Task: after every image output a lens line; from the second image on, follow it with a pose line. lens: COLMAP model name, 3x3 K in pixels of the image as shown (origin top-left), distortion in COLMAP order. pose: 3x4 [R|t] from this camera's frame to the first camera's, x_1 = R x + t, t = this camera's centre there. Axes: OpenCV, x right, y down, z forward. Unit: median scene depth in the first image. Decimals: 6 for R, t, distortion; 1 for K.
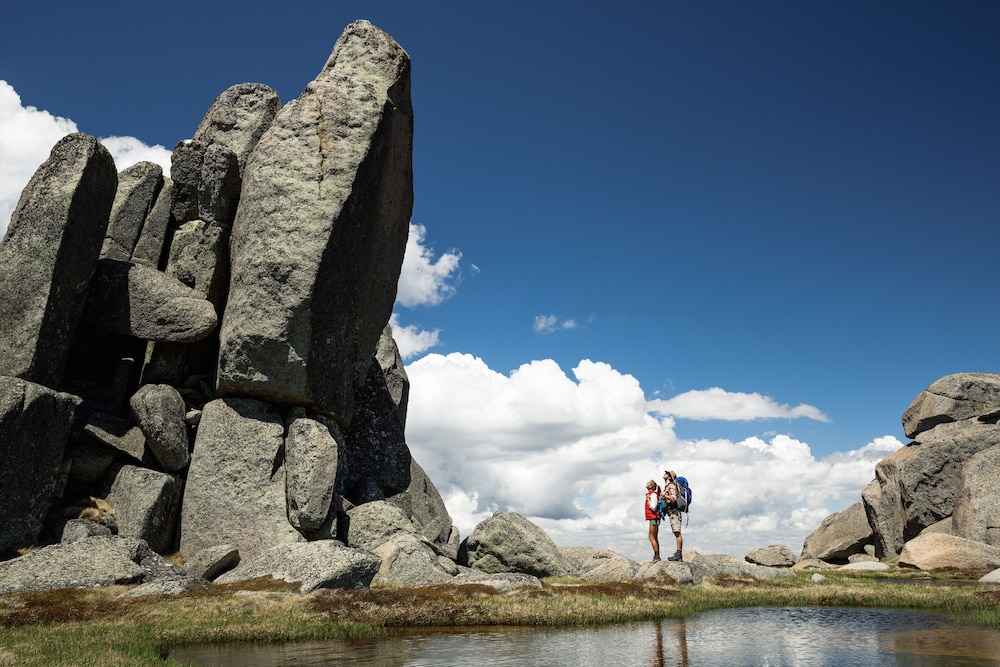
lens RADIAL K [[844.1, 0, 499.3], [0, 844.1, 332.1], [0, 0, 1]] dist [-0.020025, -0.000261]
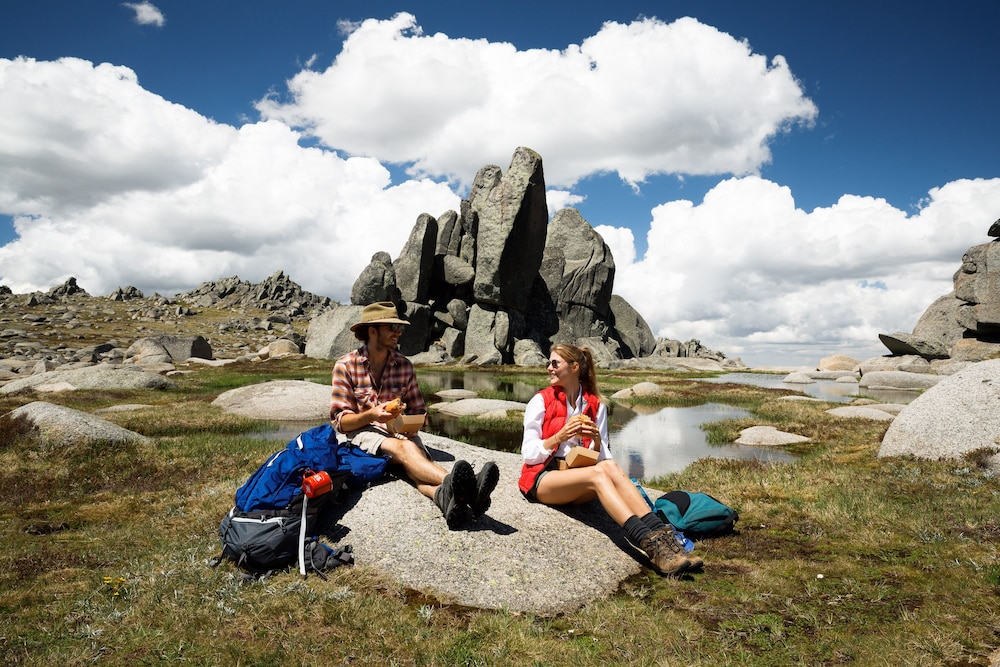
lens RADIAL K [[844.1, 0, 500.4], [0, 844.1, 333.9], [0, 0, 1]] dist [-0.020025, -0.000261]
pose [[0.884671, 0.010087, -0.466106, 1.084075], [0.093272, 0.975724, 0.198147, -0.383025], [0.456790, -0.218770, 0.862254, -1.464597]]
